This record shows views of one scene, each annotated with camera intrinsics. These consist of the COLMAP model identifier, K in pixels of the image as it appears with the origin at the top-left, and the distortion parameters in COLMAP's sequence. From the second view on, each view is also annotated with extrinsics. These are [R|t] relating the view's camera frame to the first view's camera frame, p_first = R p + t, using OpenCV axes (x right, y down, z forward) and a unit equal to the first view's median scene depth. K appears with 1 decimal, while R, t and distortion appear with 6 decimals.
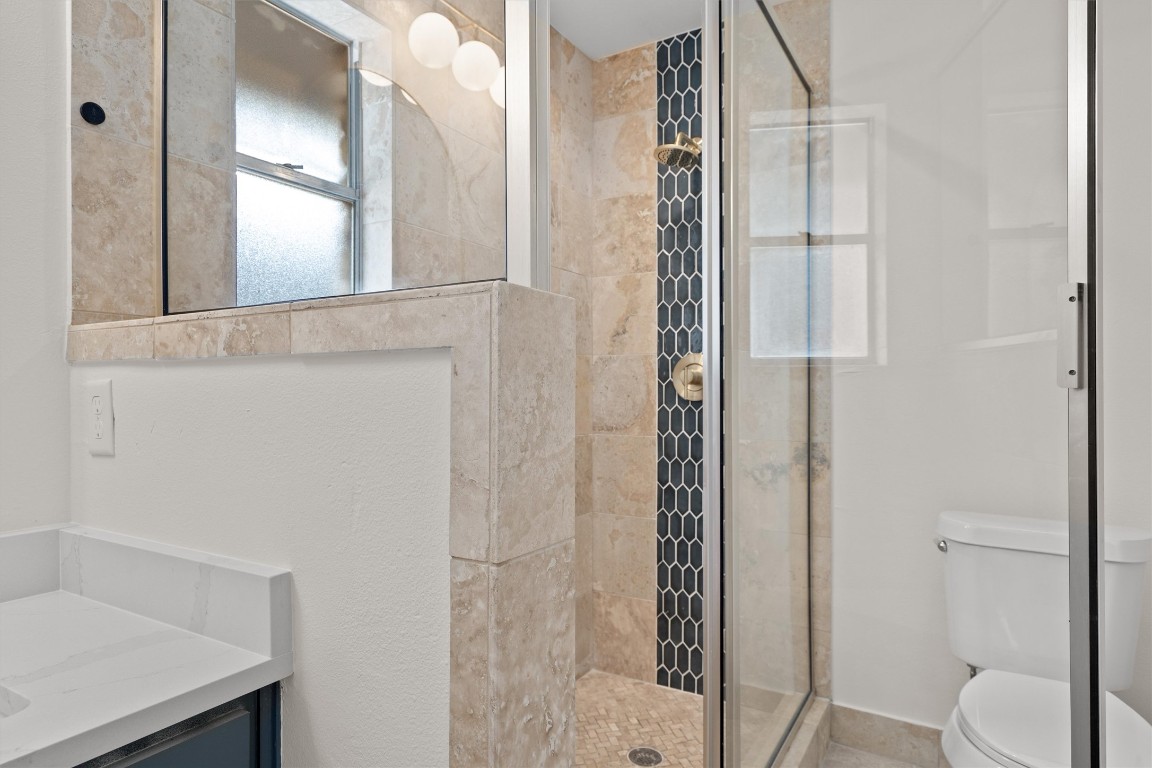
lens RADIAL K [[623.3, 0, 577.7], [0, 623.3, 377.6], [0, 0, 1]] dist [0.004717, 0.000432]
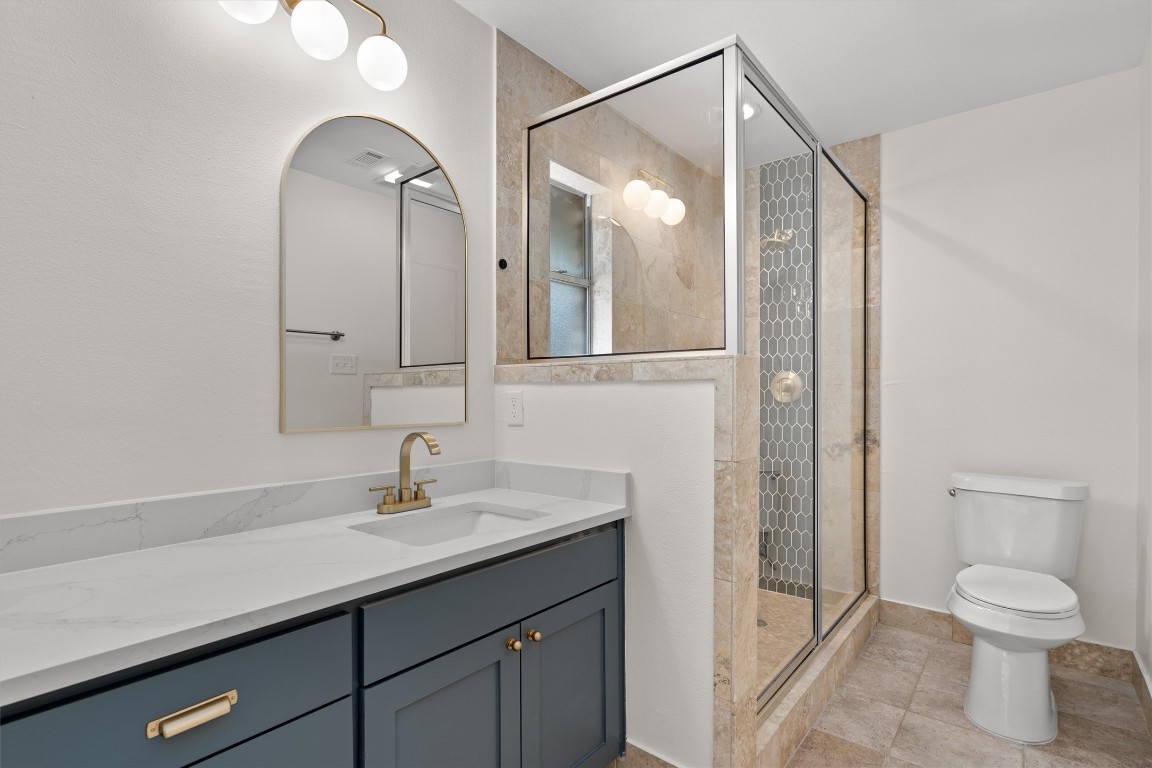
lens RADIAL K [[560.5, 0, 574.5], [0, 560.5, 389.9], [0, 0, 1]] dist [0.001037, 0.000368]
pose [[0.991754, -0.000974, -0.128150, -0.181936], [0.002369, 0.999940, 0.010728, -0.011484], [0.128132, -0.010943, 0.991697, -0.518038]]
